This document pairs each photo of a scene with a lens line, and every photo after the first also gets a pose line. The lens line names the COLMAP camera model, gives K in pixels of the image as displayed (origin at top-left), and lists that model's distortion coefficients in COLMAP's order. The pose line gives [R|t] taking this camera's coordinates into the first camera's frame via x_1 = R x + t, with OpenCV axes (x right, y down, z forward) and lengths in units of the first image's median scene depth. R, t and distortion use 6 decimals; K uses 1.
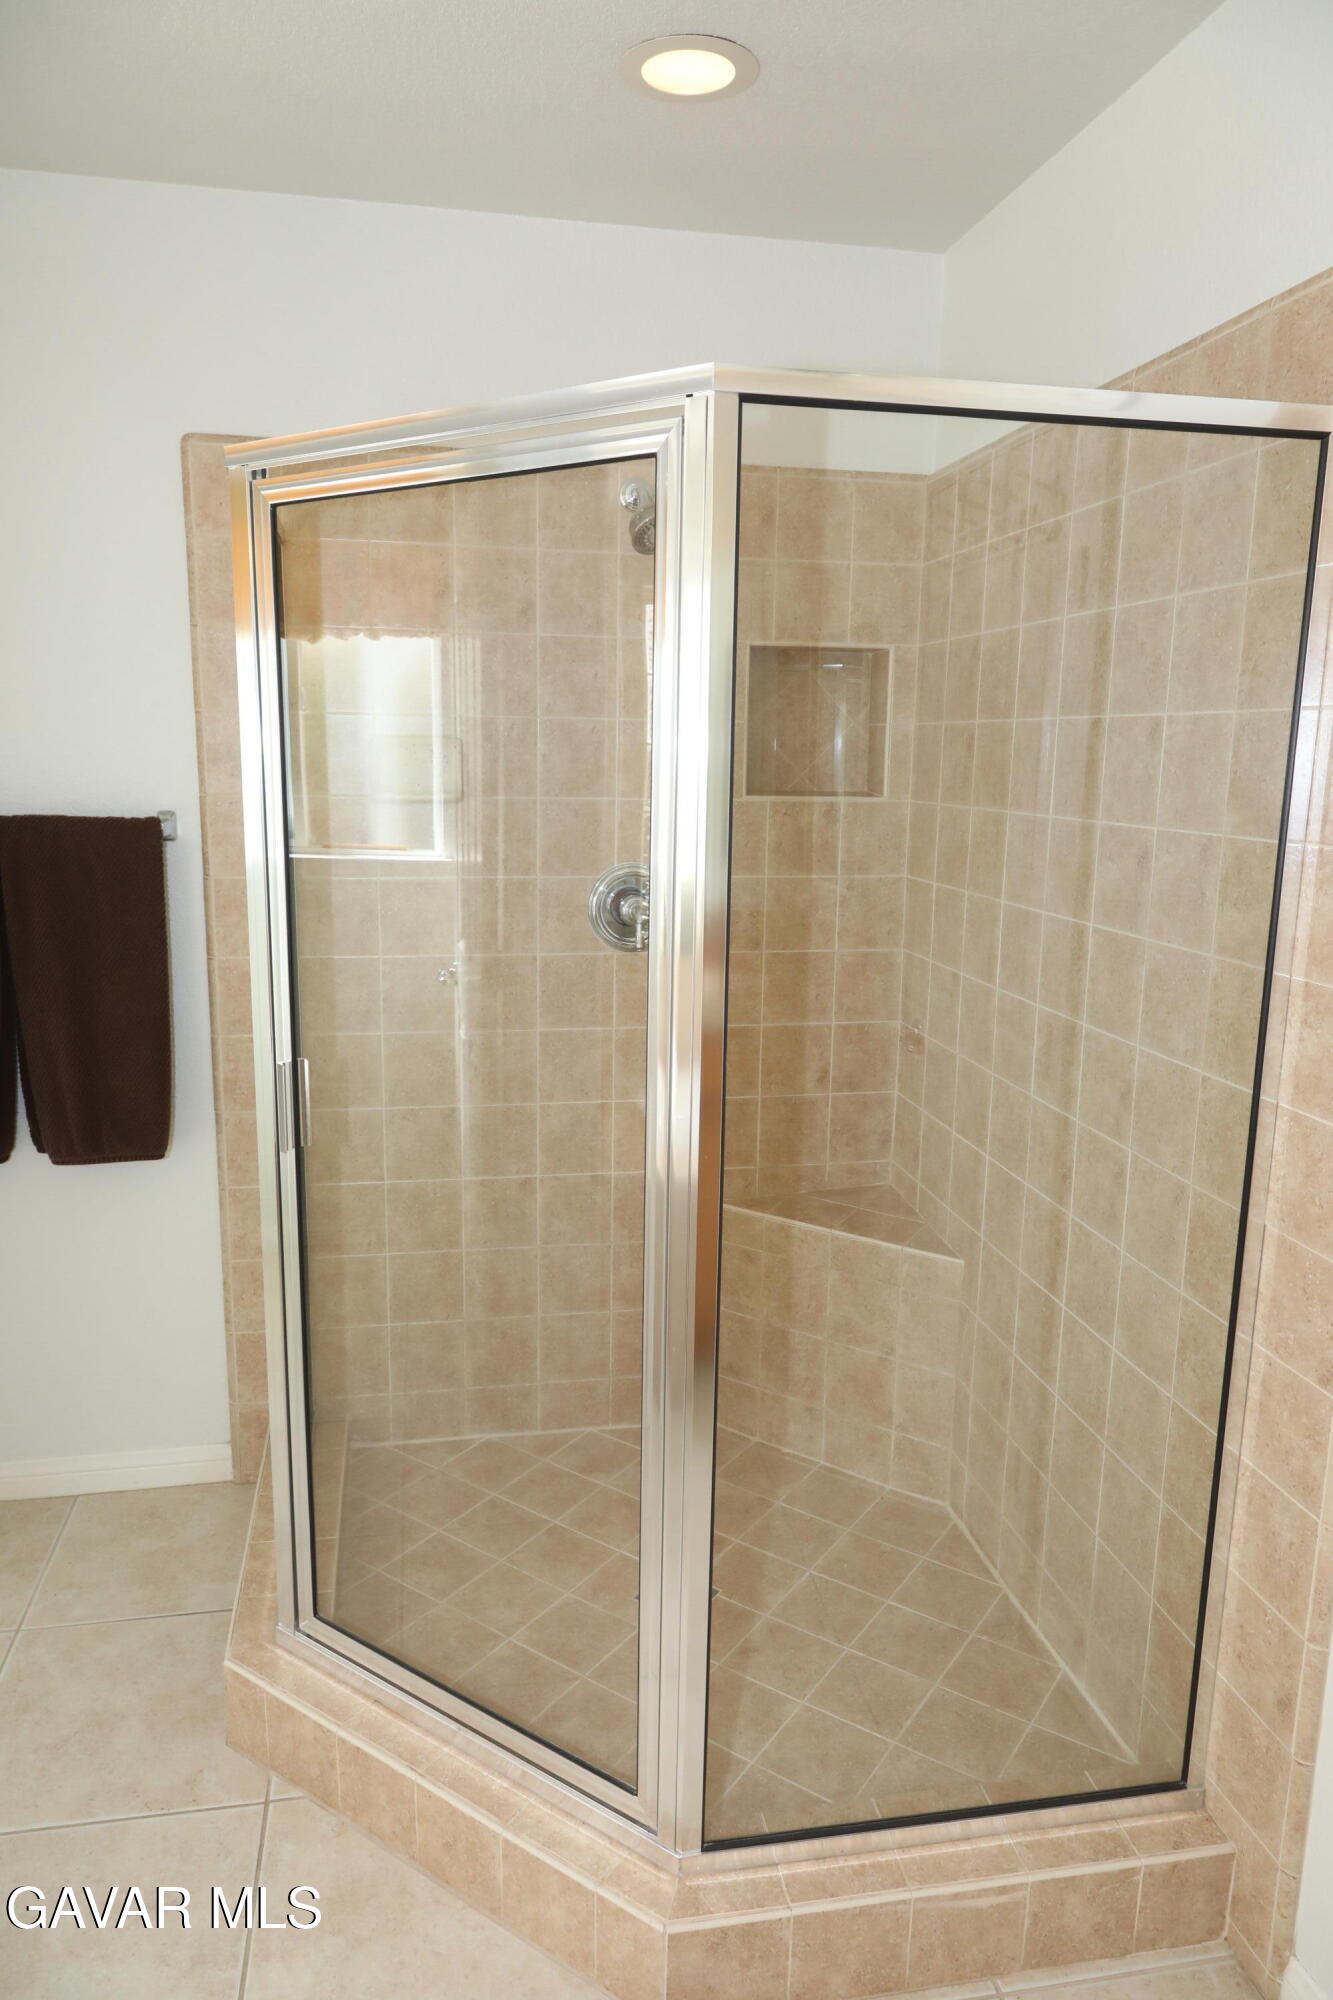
lens RADIAL K [[1331.1, 0, 660.9], [0, 1331.1, 1006.6], [0, 0, 1]] dist [-0.006684, -0.001234]
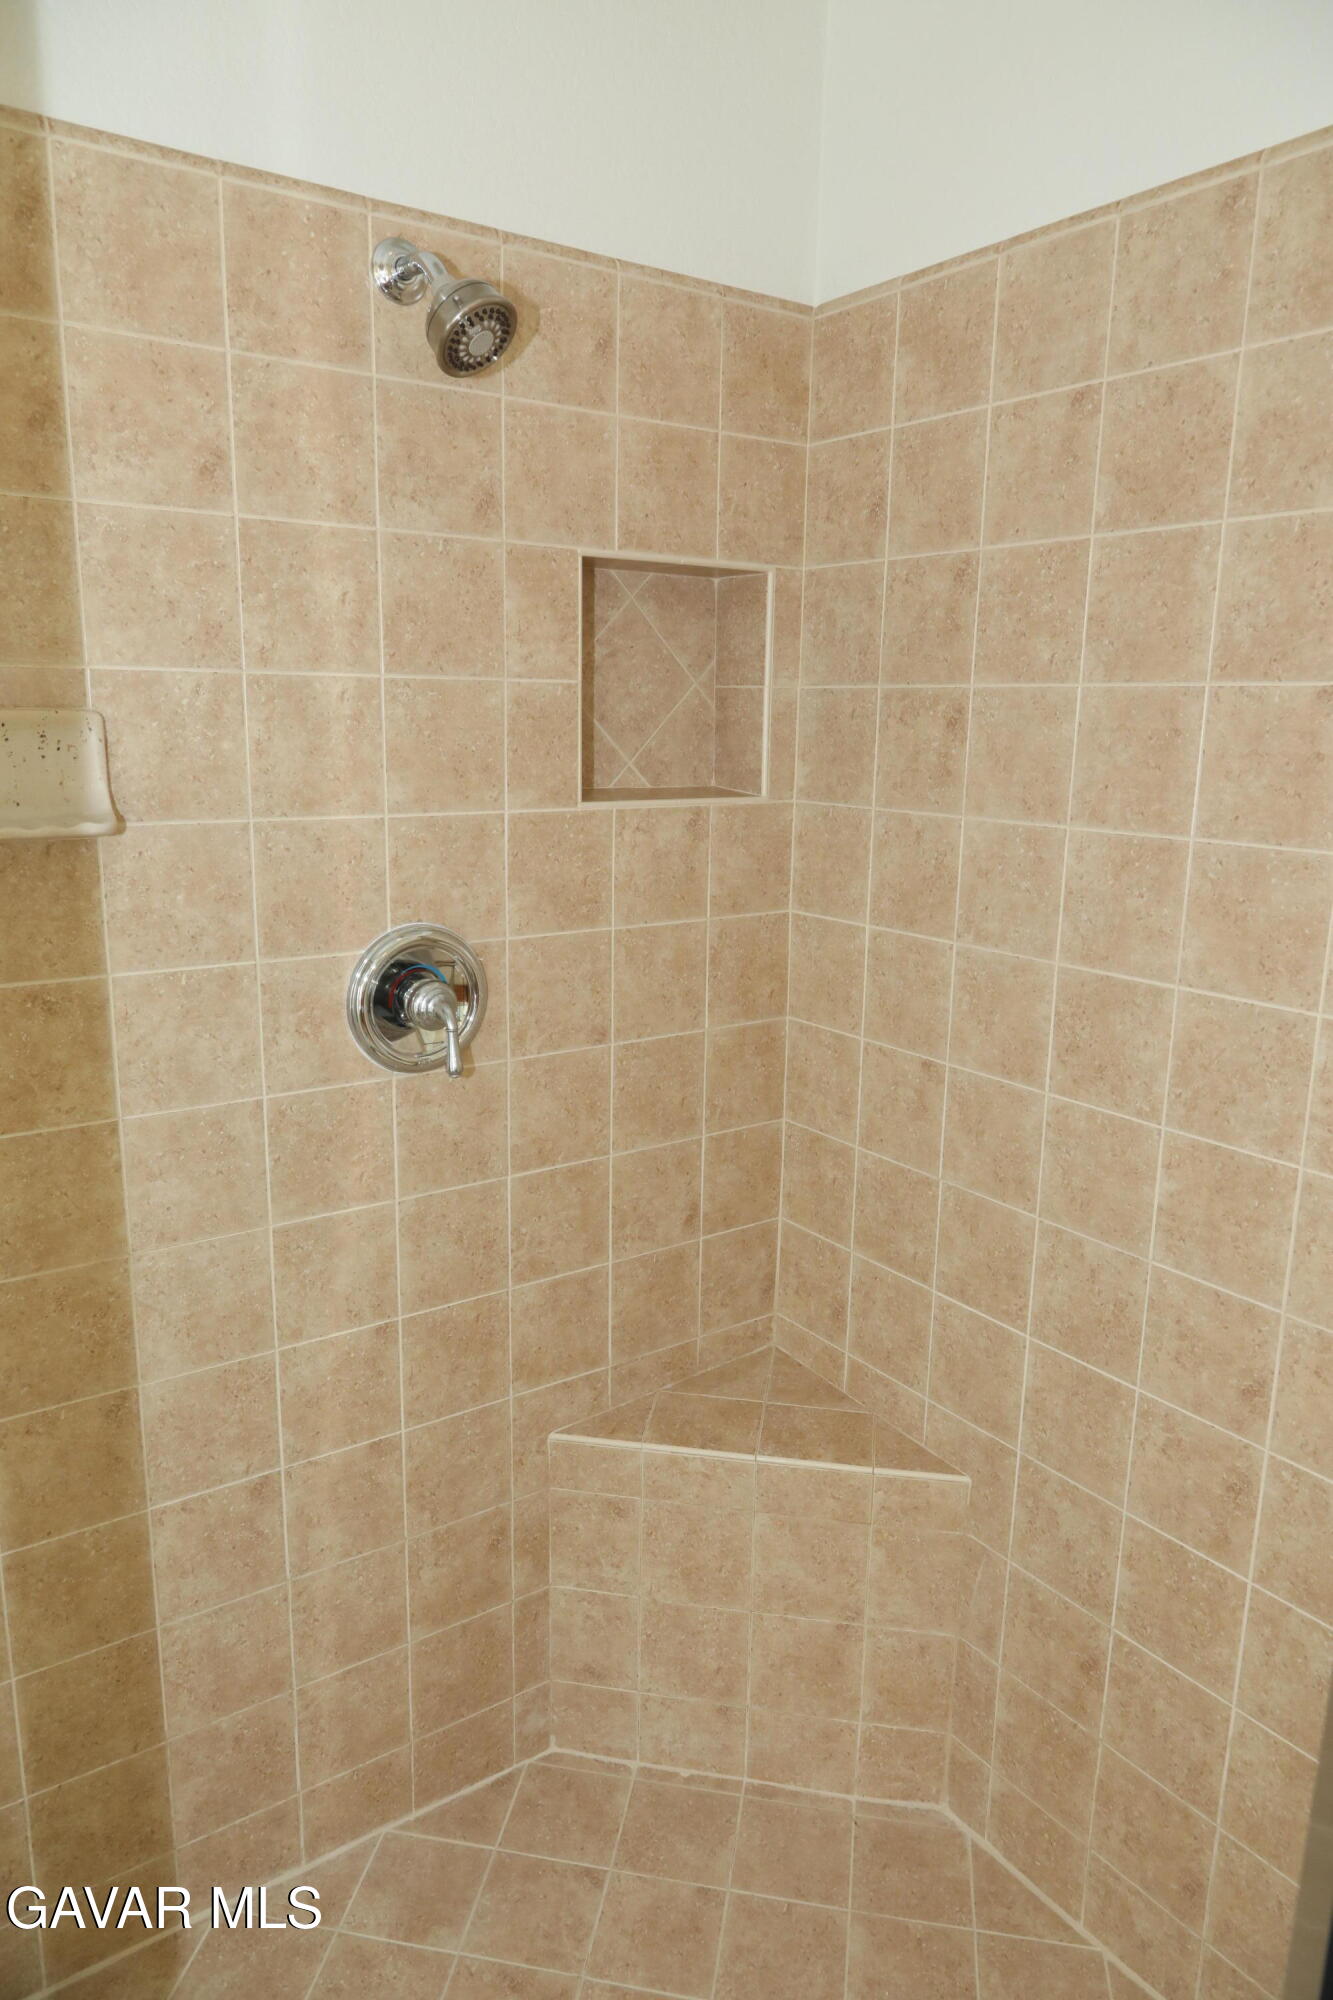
lens RADIAL K [[1331.1, 0, 660.9], [0, 1331.1, 1006.6], [0, 0, 1]] dist [-0.006684, -0.001234]
pose [[0.909381, -0.091702, 0.405731, -0.162813], [0.078012, 0.995688, 0.050191, -0.091664], [-0.408584, -0.013991, 0.912614, 0.416925]]
